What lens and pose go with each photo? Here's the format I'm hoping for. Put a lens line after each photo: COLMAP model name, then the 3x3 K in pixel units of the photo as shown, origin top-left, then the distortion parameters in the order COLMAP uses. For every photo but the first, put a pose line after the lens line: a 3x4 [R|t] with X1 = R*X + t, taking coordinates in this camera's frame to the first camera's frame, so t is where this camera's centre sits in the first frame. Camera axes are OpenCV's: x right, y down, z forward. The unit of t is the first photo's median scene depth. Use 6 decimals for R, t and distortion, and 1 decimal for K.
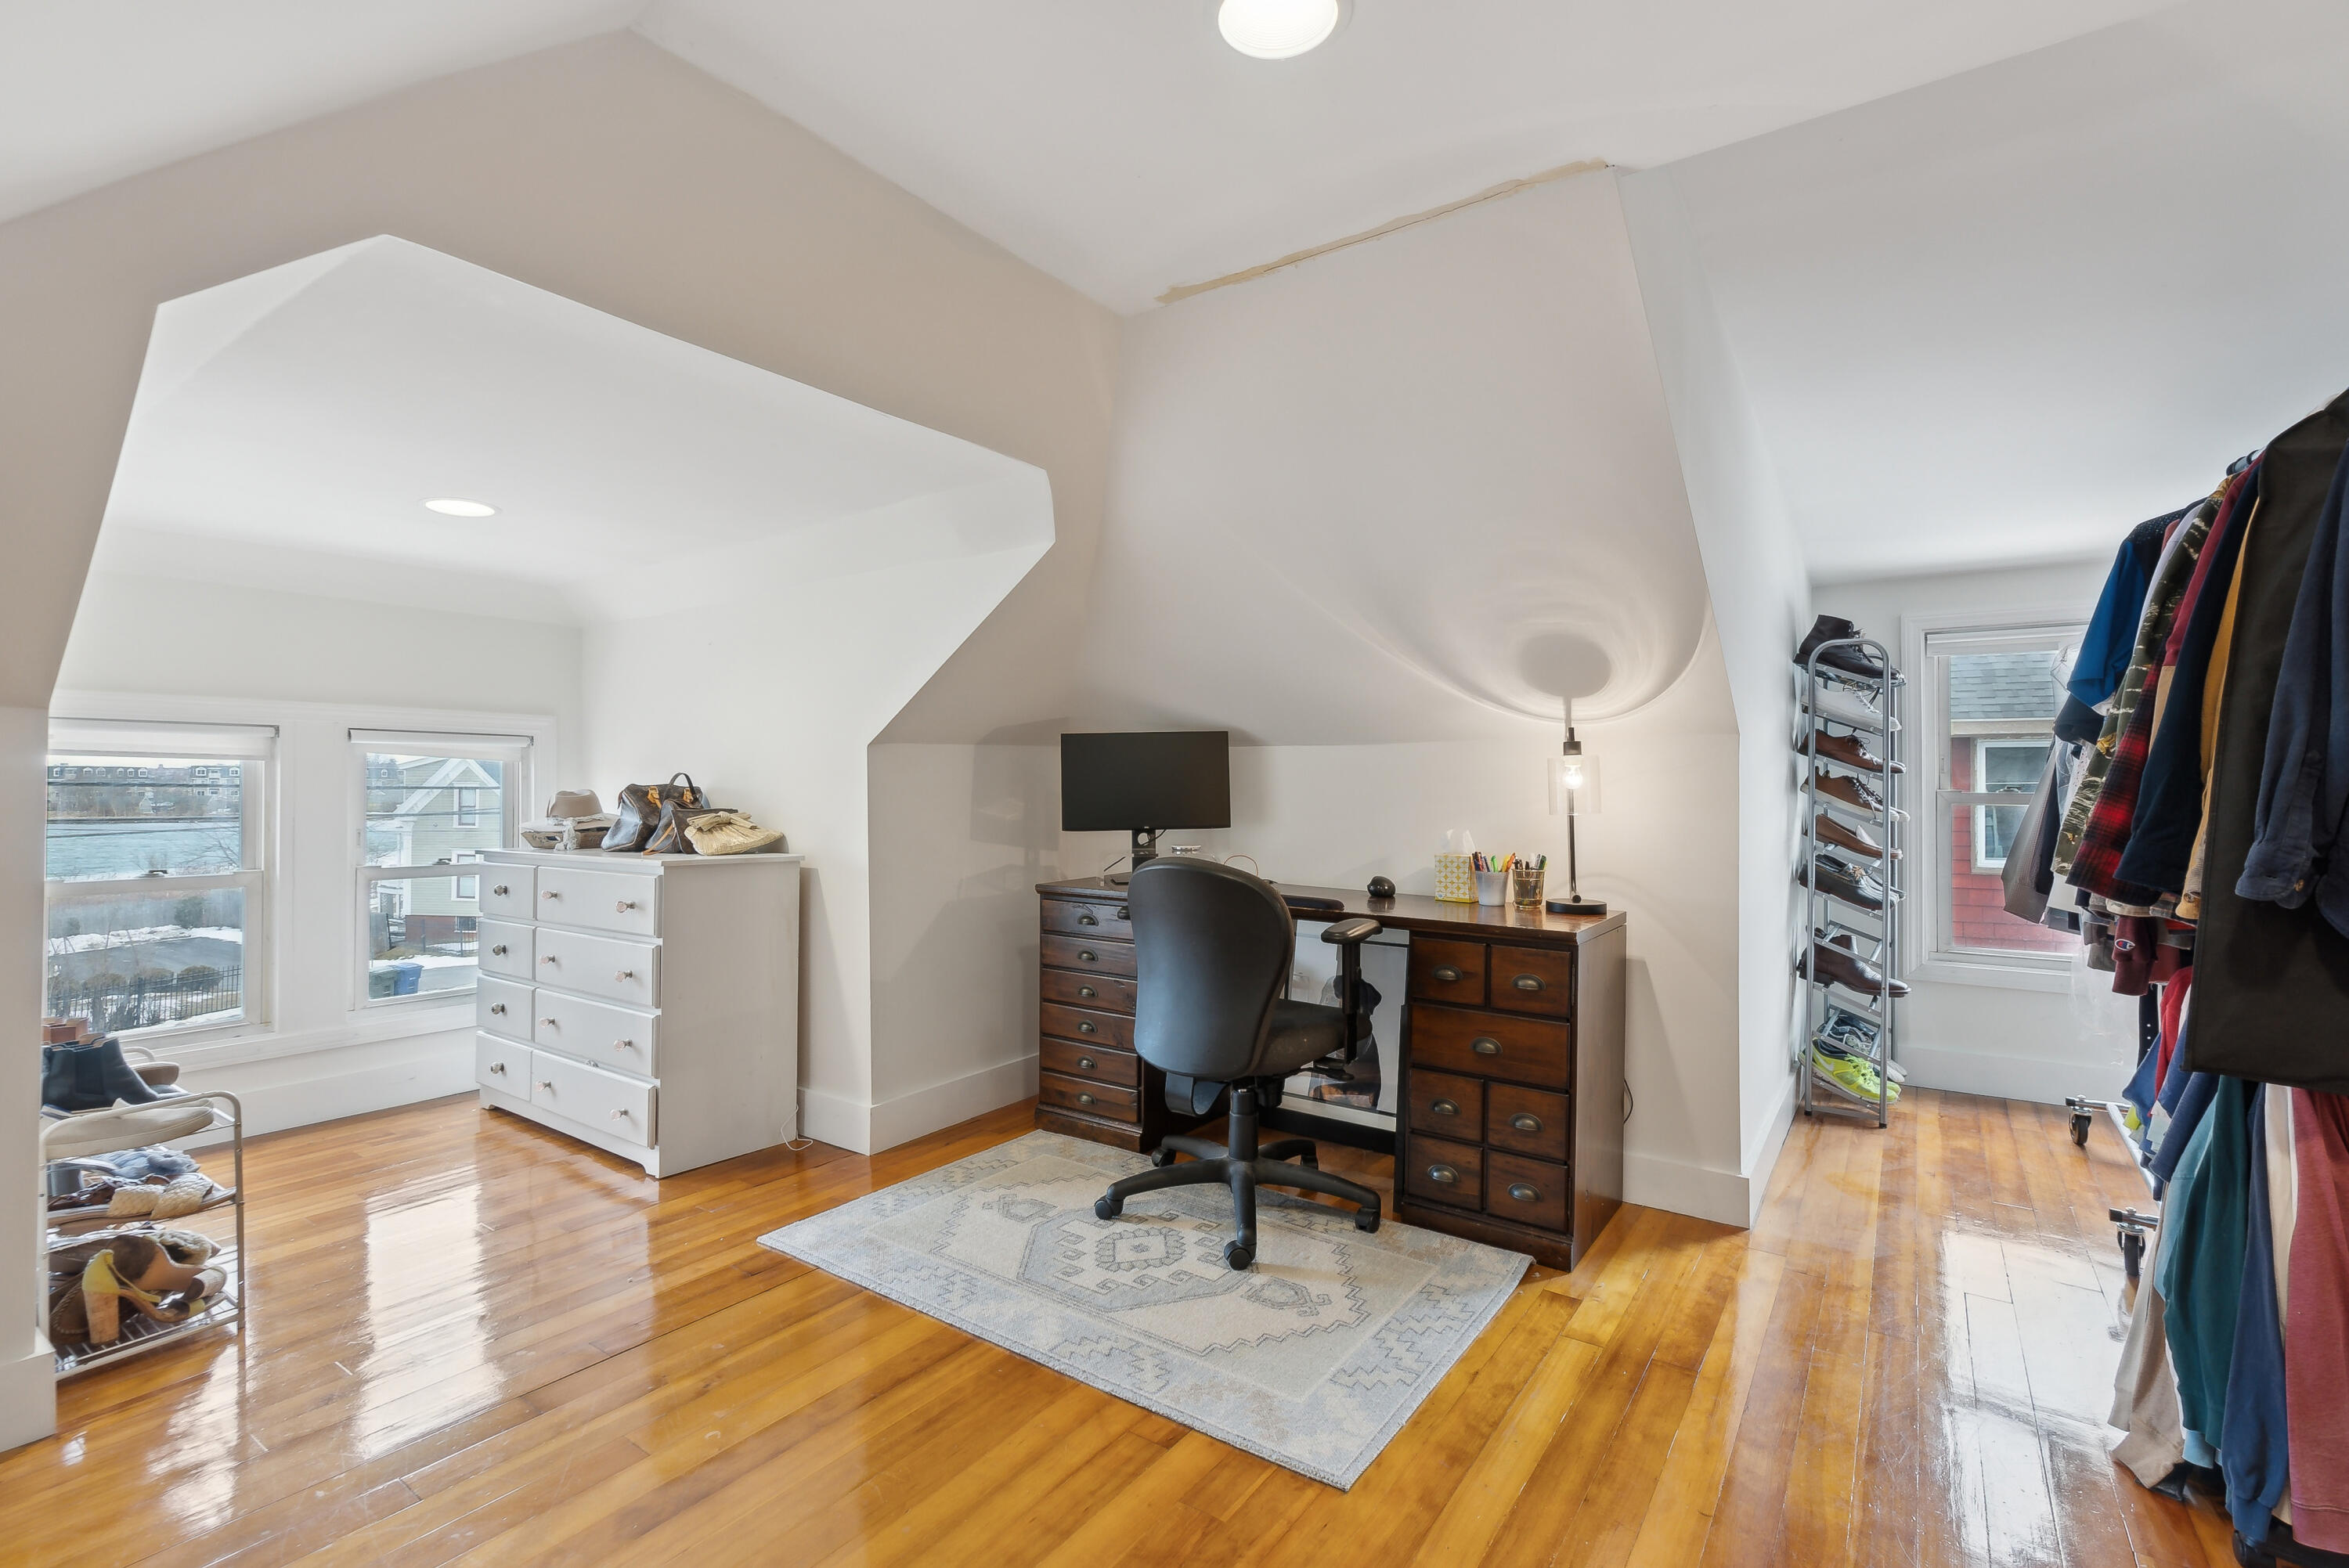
lens RADIAL K [[1064.4, 0, 1174.9], [0, 1064.4, 773.7], [0, 0, 1]] dist [-0.008171, -0.000433]
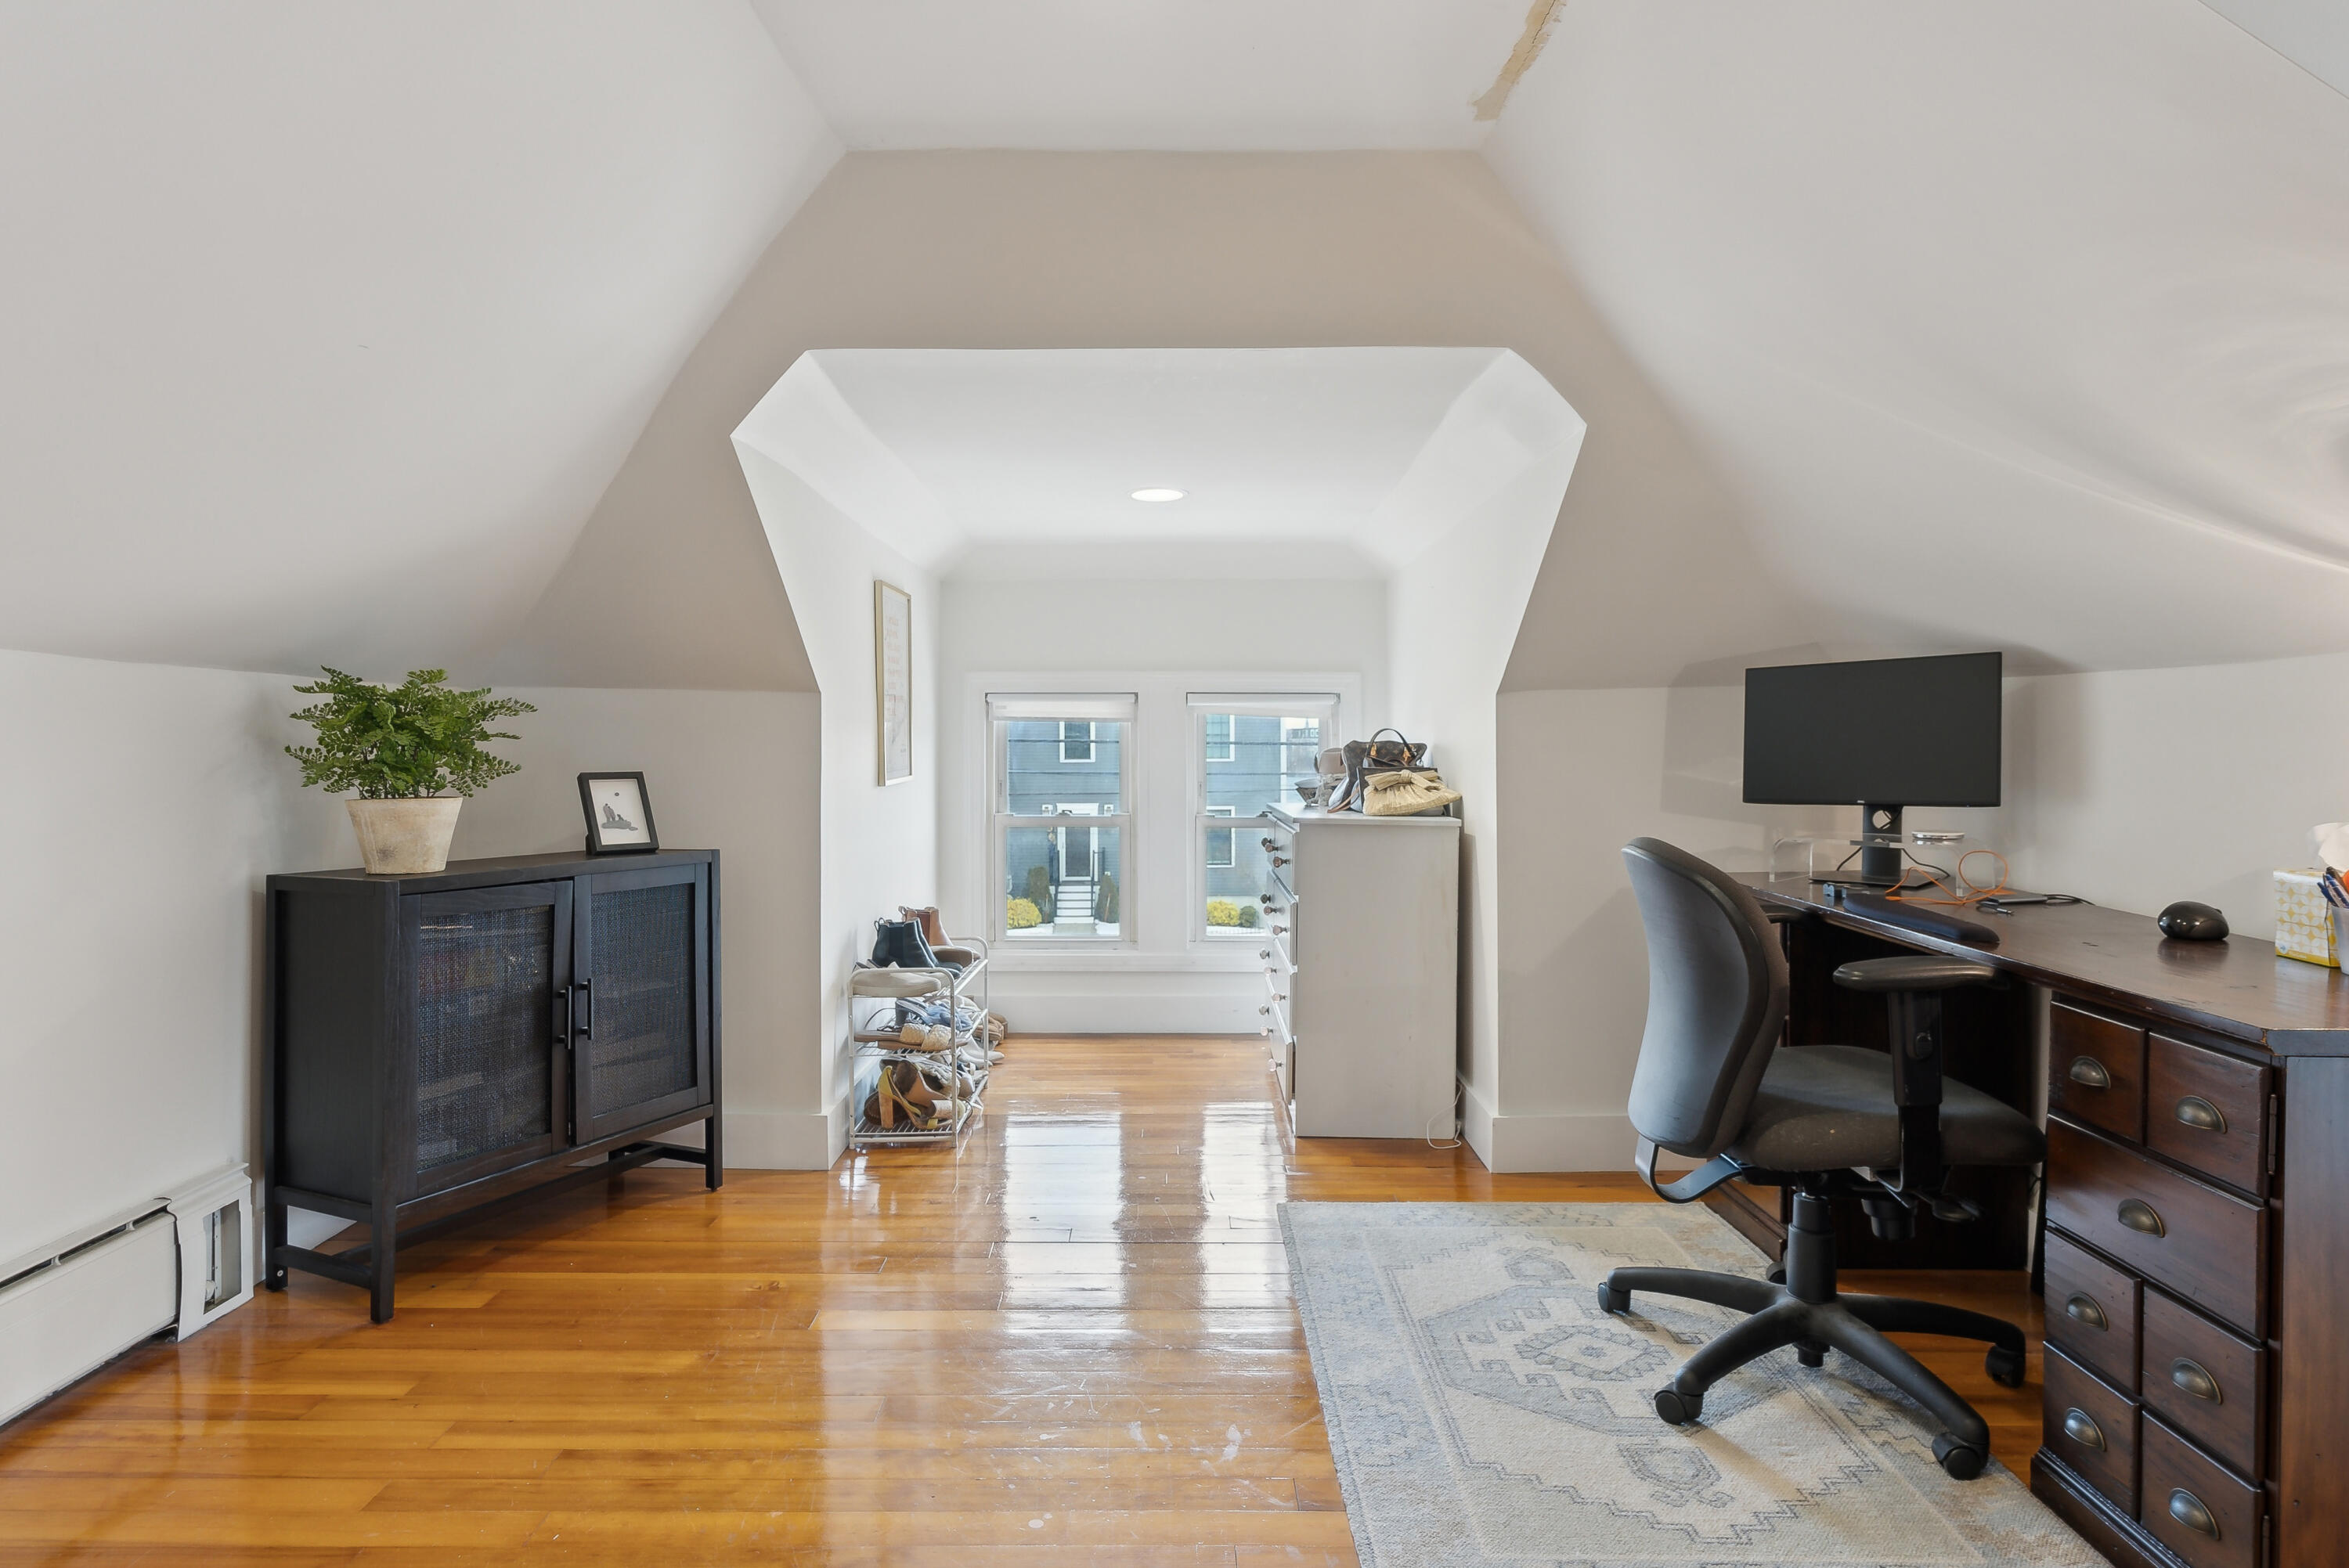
lens RADIAL K [[1371.4, 0, 1173.9], [0, 1371.4, 737.4], [0, 0, 1]] dist [0.002731, 0.001168]
pose [[0.572897, -0.006305, -0.819603, 0.494669], [0.010720, 0.999943, -0.000199, 0.006102], [0.819557, -0.008672, 0.572931, 0.166688]]
